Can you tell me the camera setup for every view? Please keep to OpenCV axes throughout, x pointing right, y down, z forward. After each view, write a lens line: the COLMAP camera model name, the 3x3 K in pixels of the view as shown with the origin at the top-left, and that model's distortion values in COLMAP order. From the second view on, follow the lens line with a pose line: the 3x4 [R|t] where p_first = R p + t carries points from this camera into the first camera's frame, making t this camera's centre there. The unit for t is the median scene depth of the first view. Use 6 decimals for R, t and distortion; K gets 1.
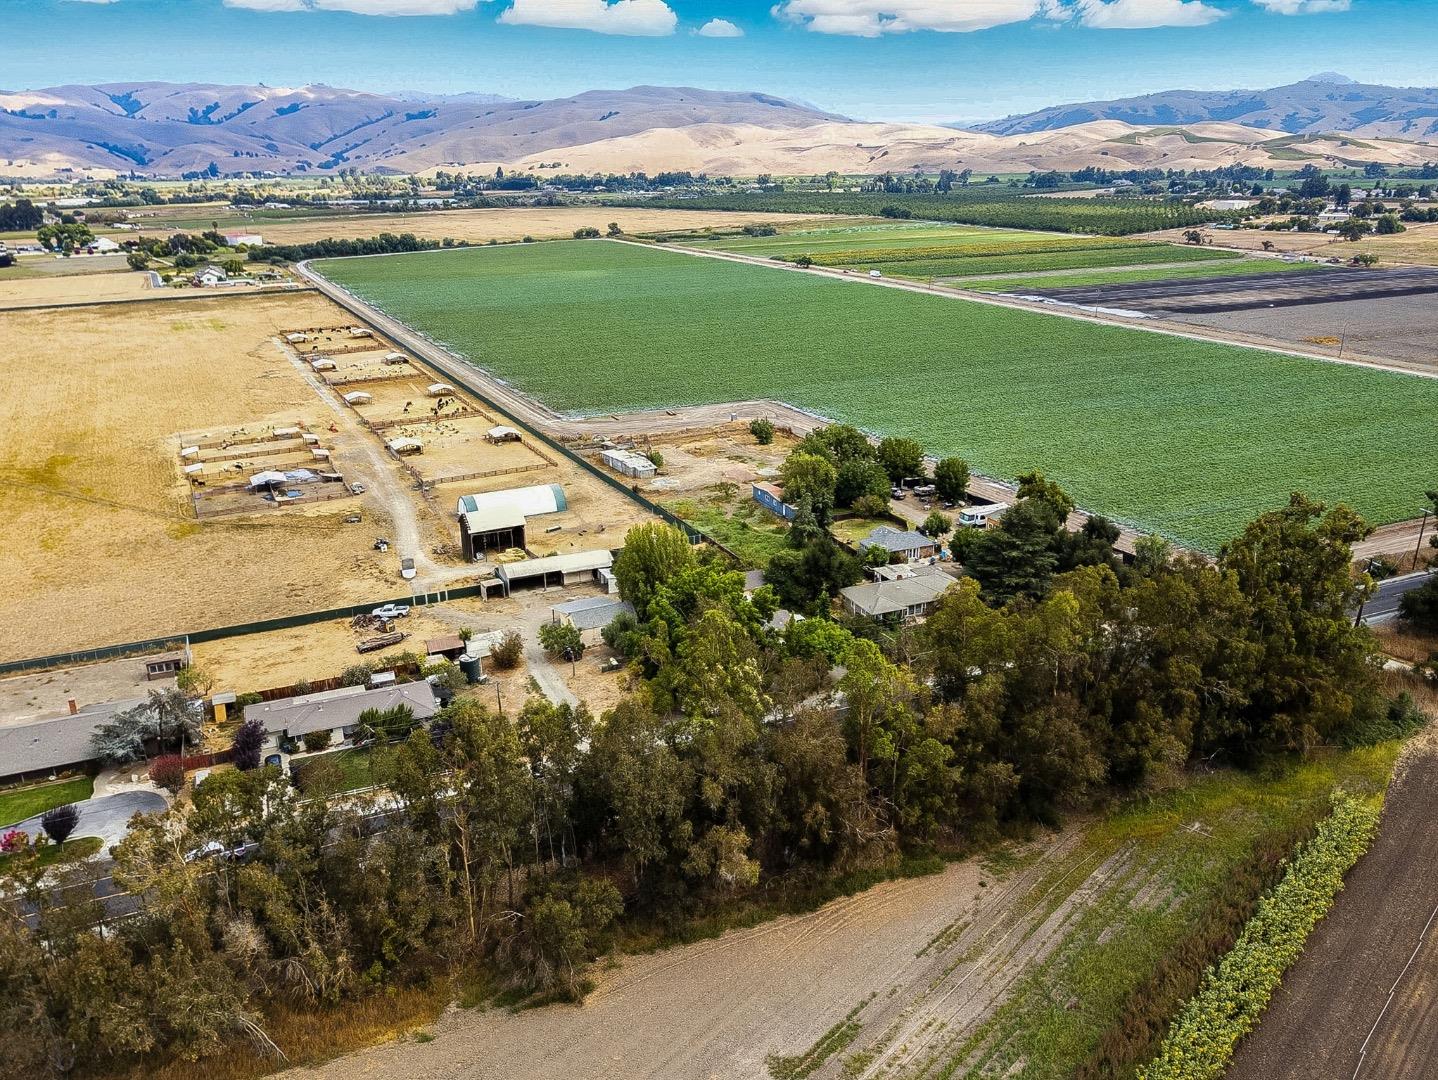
lens RADIAL K [[1110.0, 0, 715.1], [0, 1110.0, 534.3], [0, 0, 1]] dist [0.001855, -0.005251]
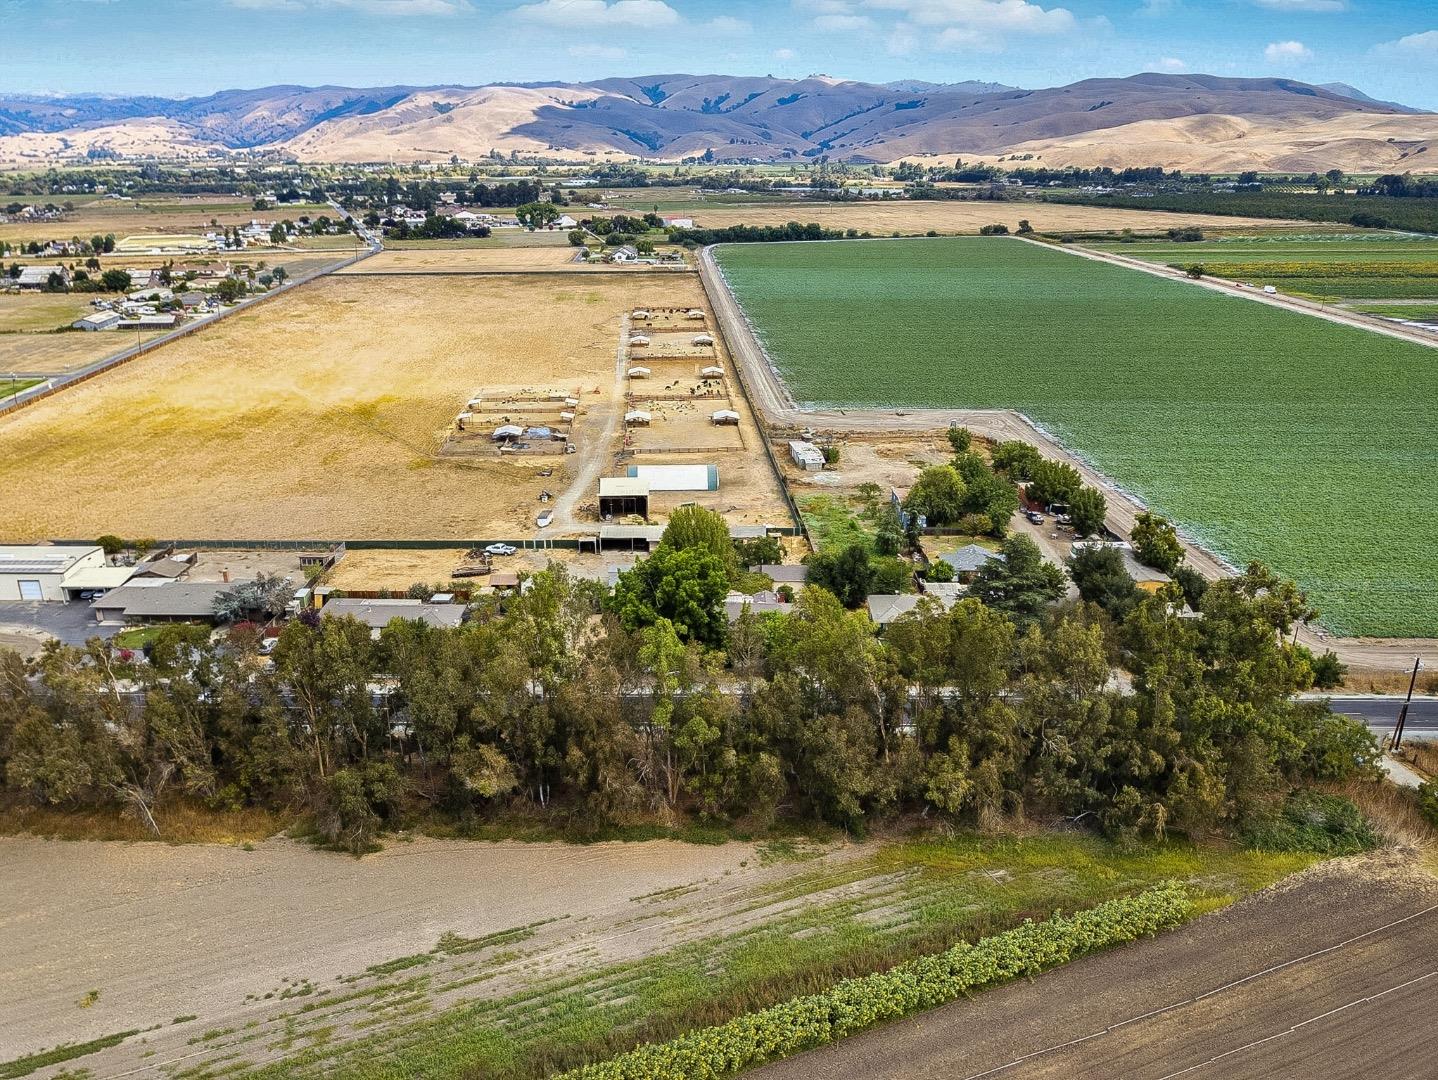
lens RADIAL K [[1110.0, 0, 708.9], [0, 1110.0, 543.8], [0, 0, 1]] dist [0.001855, -0.005251]
pose [[0.911220, 0.150677, -0.383372, 0.273433], [-0.144292, 0.988486, 0.045543, -0.016949], [0.385821, 0.013818, 0.922470, -0.004402]]
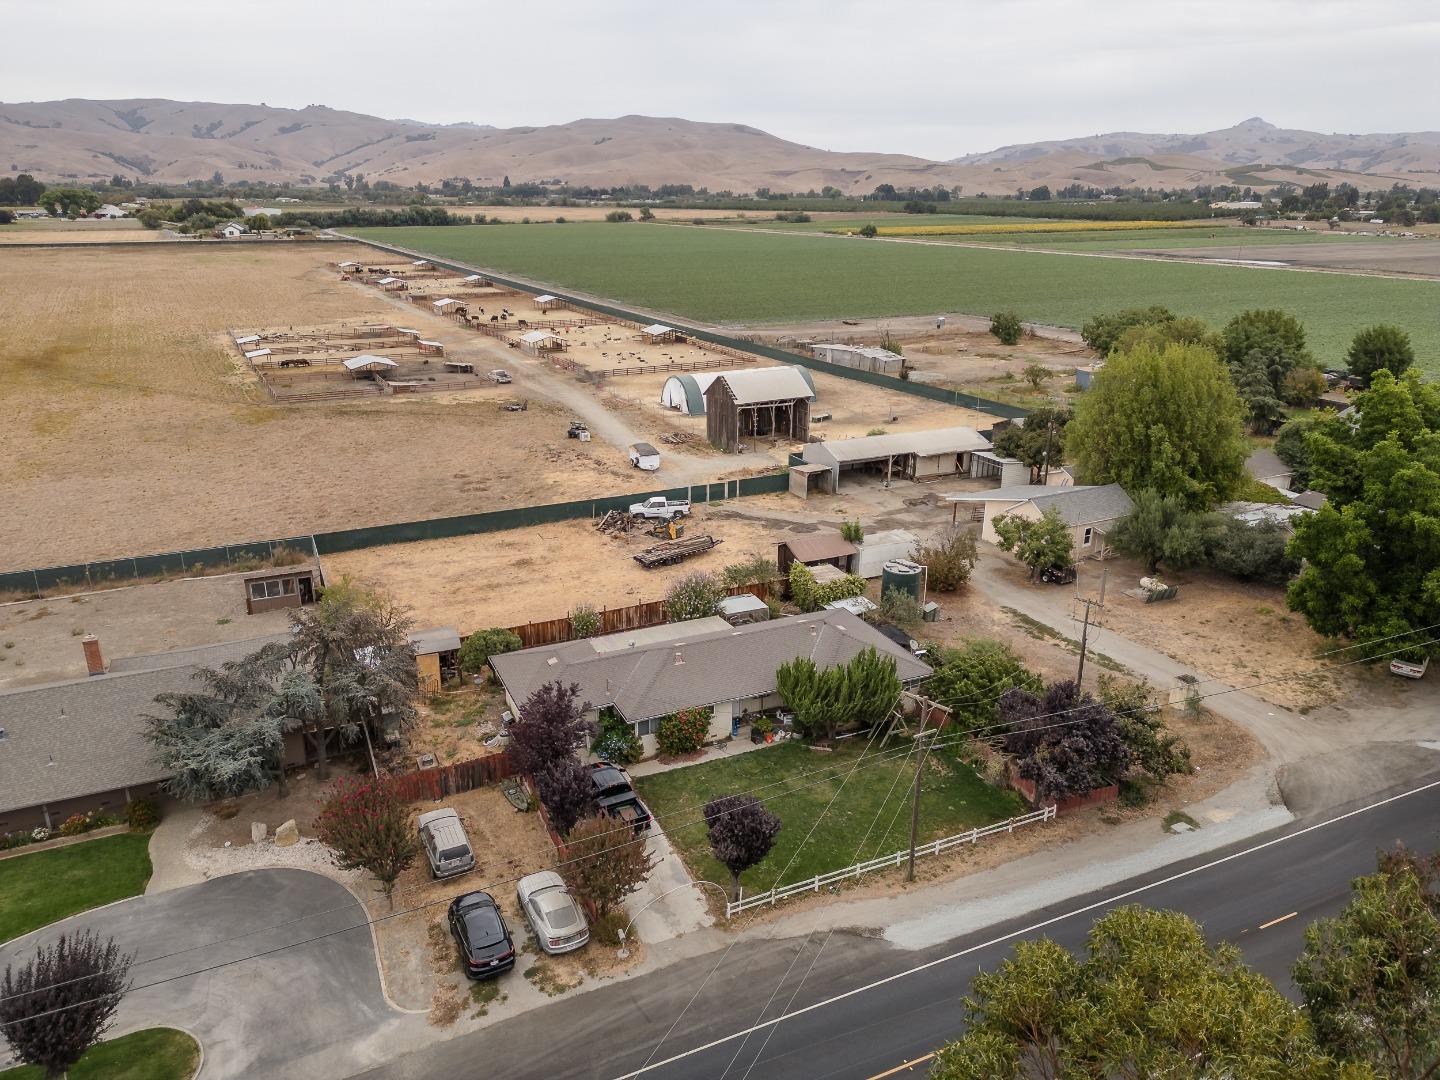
lens RADIAL K [[1007.0, 0, 718.8], [0, 1007.0, 543.0], [0, 0, 1]] dist [0.087267, -0.087109]
pose [[0.999391, 0.007121, 0.034165, -0.209734], [-0.007144, 0.999974, 0.000547, 0.065524], [-0.034160, -0.000791, 0.999416, 0.355589]]
